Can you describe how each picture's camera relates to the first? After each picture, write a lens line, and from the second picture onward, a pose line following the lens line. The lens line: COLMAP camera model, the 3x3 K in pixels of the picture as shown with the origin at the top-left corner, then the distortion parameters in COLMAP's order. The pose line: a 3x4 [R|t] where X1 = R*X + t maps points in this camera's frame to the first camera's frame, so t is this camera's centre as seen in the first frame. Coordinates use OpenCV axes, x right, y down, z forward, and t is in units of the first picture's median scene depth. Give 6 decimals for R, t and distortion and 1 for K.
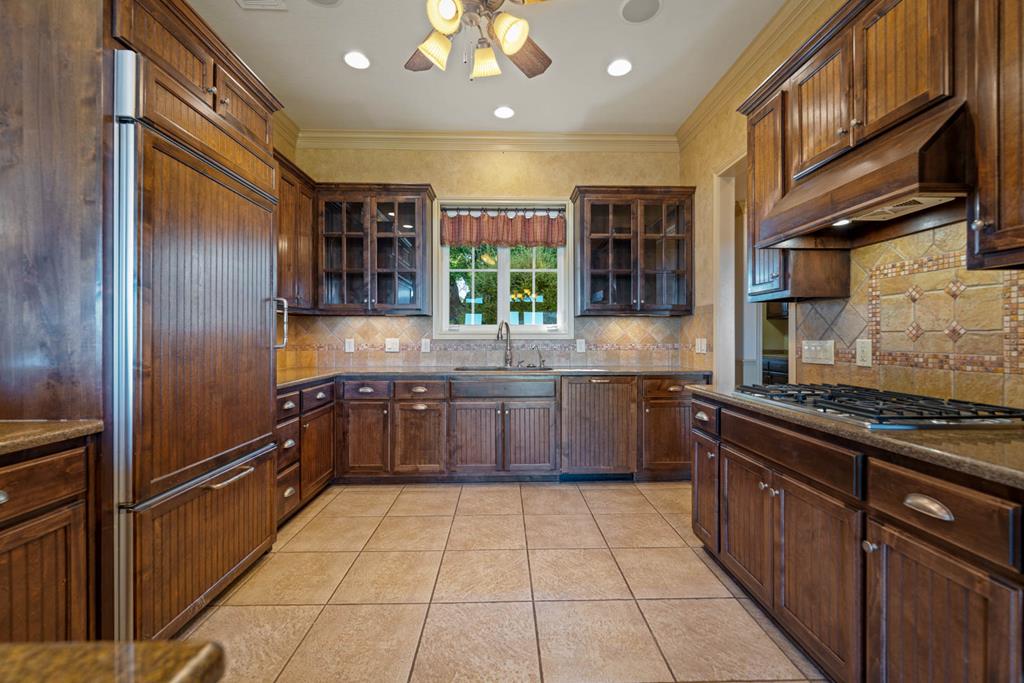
lens RADIAL K [[433.5, 0, 511.2], [0, 433.5, 336.6], [0, 0, 1]] dist [0.007550, -0.000658]
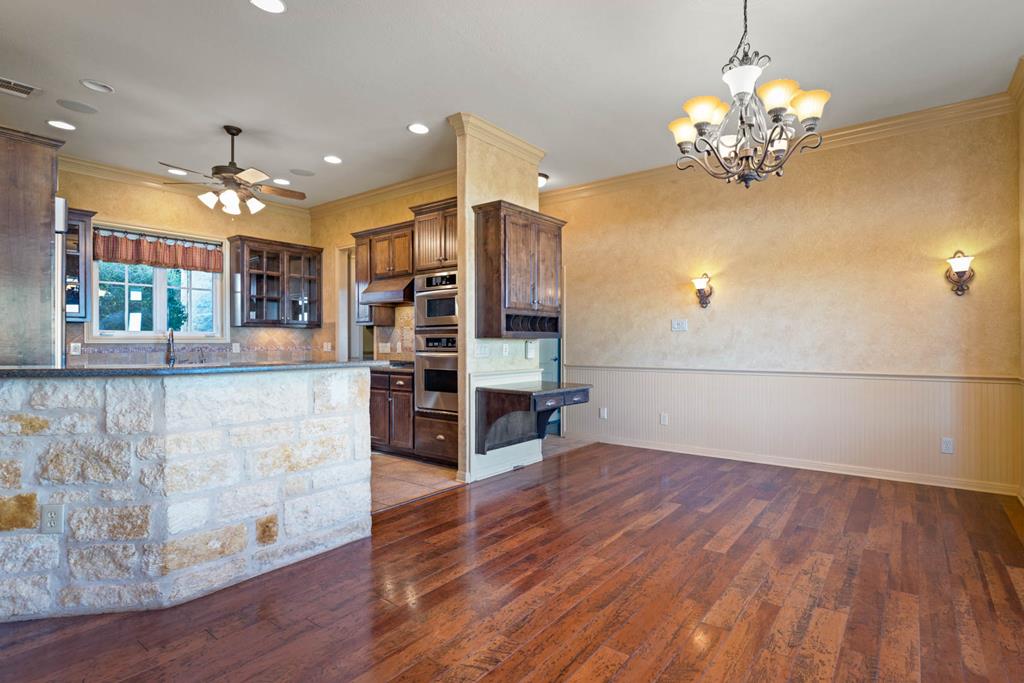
lens RADIAL K [[485.8, 0, 575.7], [0, 485.8, 342.5], [0, 0, 1]] dist [0.004103, 0.000079]
pose [[0.591040, 0.000252, 0.806642, -0.455045], [-0.002205, 0.999997, 0.001304, -0.000082], [-0.806639, -0.002549, 0.591039, -0.785166]]
